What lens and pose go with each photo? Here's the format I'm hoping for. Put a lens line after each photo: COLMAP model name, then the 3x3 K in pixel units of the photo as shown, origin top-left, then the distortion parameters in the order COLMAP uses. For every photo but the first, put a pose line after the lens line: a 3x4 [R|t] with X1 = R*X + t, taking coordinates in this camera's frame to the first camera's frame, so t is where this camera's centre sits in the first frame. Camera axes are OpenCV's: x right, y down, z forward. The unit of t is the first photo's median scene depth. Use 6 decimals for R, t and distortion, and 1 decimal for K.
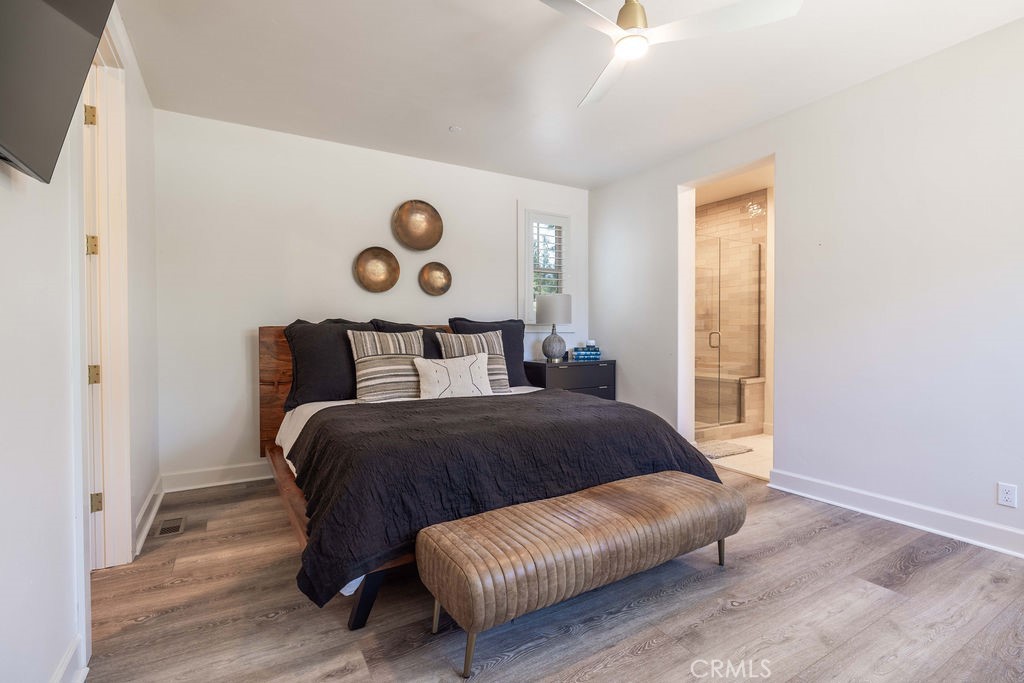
lens RADIAL K [[472.6, 0, 510.9], [0, 472.6, 337.8], [0, 0, 1]] dist [-0.000906, -0.000248]
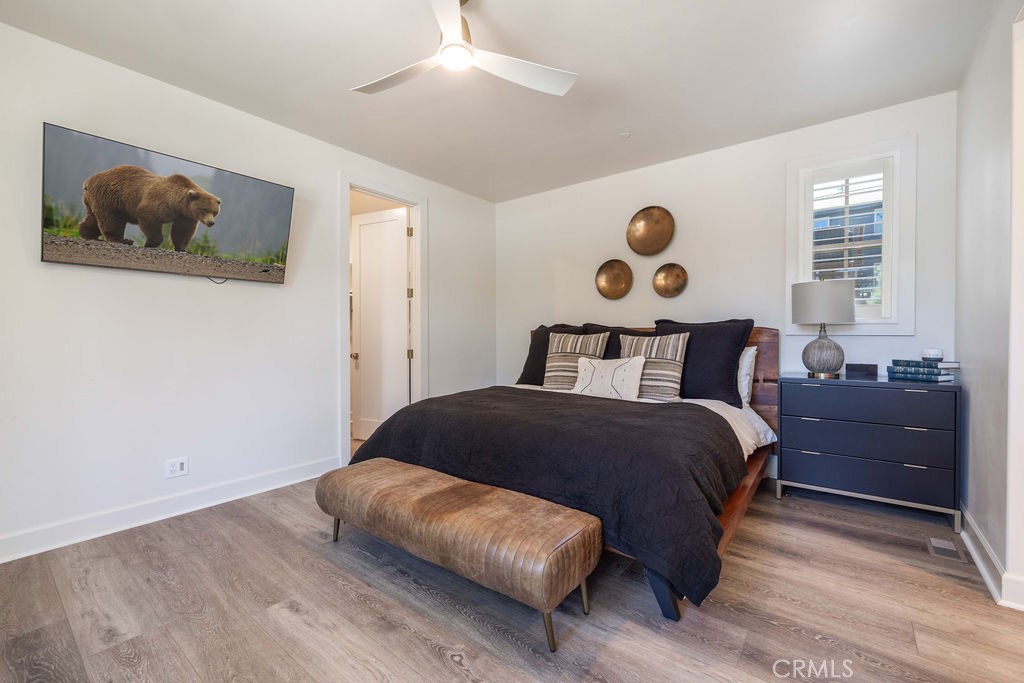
lens RADIAL K [[433.1, 0, 514.0], [0, 433.1, 336.1], [0, 0, 1]] dist [0.002239, 0.000401]
pose [[0.361679, 0.007920, -0.932269, 0.740563], [-0.013221, 0.999907, 0.003366, -0.009353], [0.932209, 0.011108, 0.361750, 0.487247]]
